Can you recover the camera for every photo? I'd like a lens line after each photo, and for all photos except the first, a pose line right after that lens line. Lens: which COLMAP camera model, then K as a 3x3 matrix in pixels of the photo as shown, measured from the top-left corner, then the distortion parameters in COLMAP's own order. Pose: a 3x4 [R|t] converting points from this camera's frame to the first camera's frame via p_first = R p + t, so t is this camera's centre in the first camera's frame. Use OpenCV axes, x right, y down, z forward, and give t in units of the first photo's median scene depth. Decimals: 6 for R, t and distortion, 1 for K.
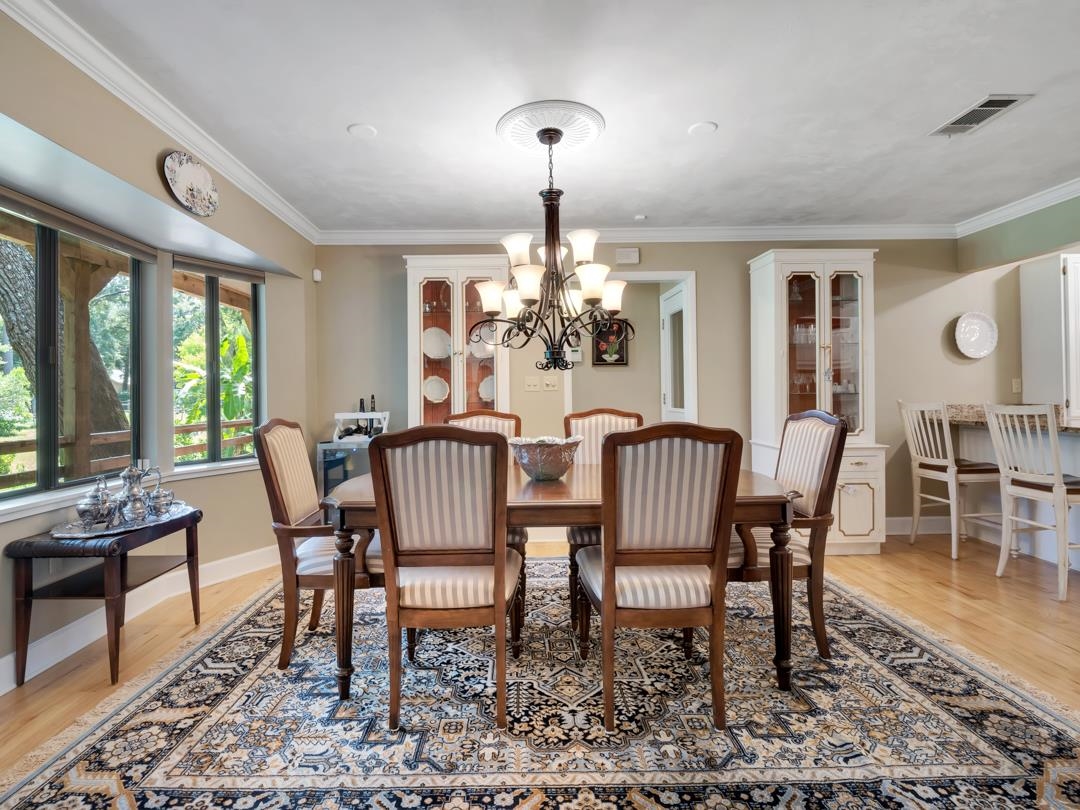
lens RADIAL K [[537.3, 0, 523.6], [0, 537.3, 393.1], [0, 0, 1]] dist [-0.002365, -0.002113]
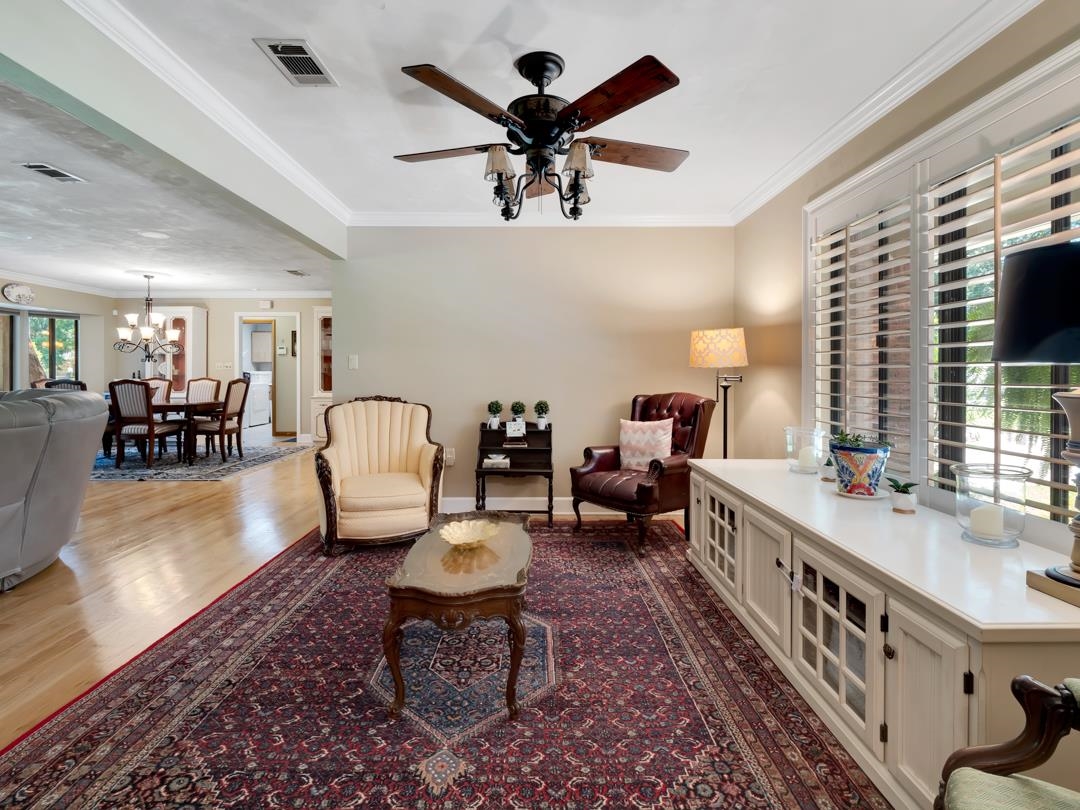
lens RADIAL K [[529.7, 0, 536.2], [0, 529.7, 375.8], [0, 0, 1]] dist [-0.001963, -0.004762]
pose [[0.999836, 0.016319, -0.007899, 1.389125], [-0.016264, 0.999843, 0.006986, -0.016390], [0.008012, -0.006856, 0.999944, -1.137167]]
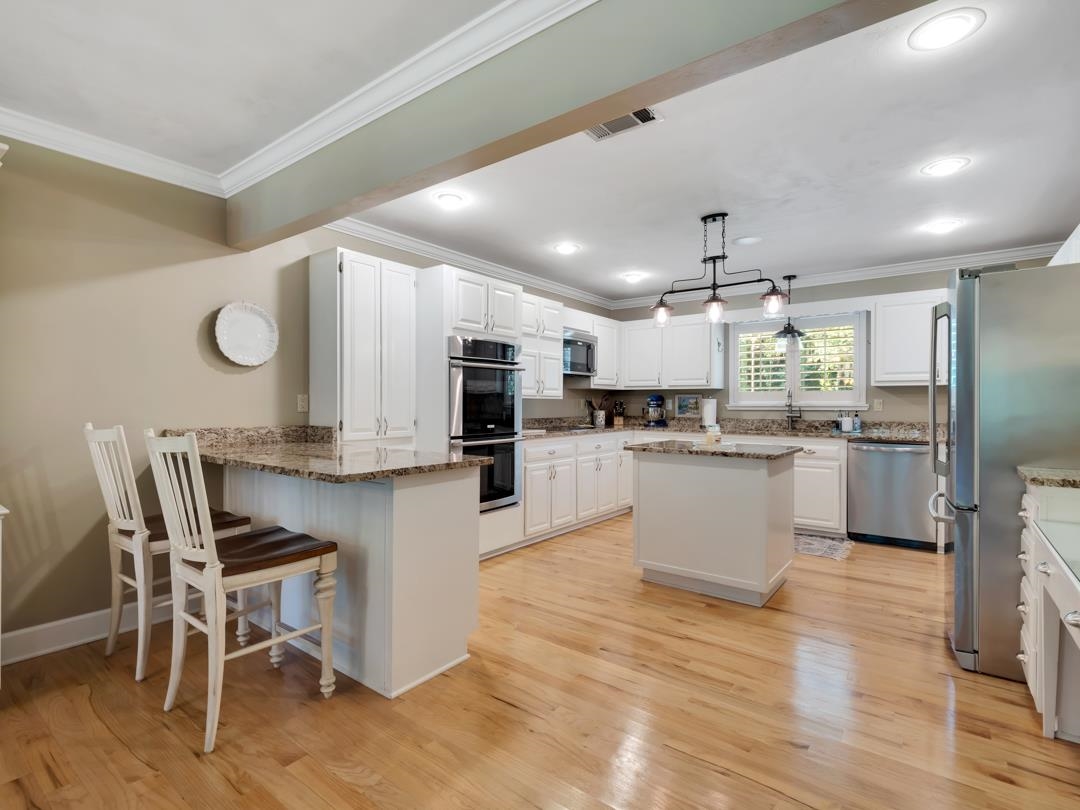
lens RADIAL K [[526.9, 0, 532.6], [0, 526.9, 404.7], [0, 0, 1]] dist [-0.000179, -0.000305]
pose [[0.627960, 0.016880, 0.778062, 0.586091], [-0.014199, 0.999847, -0.010231, -0.009294], [-0.778116, -0.004623, 0.628104, 0.255264]]
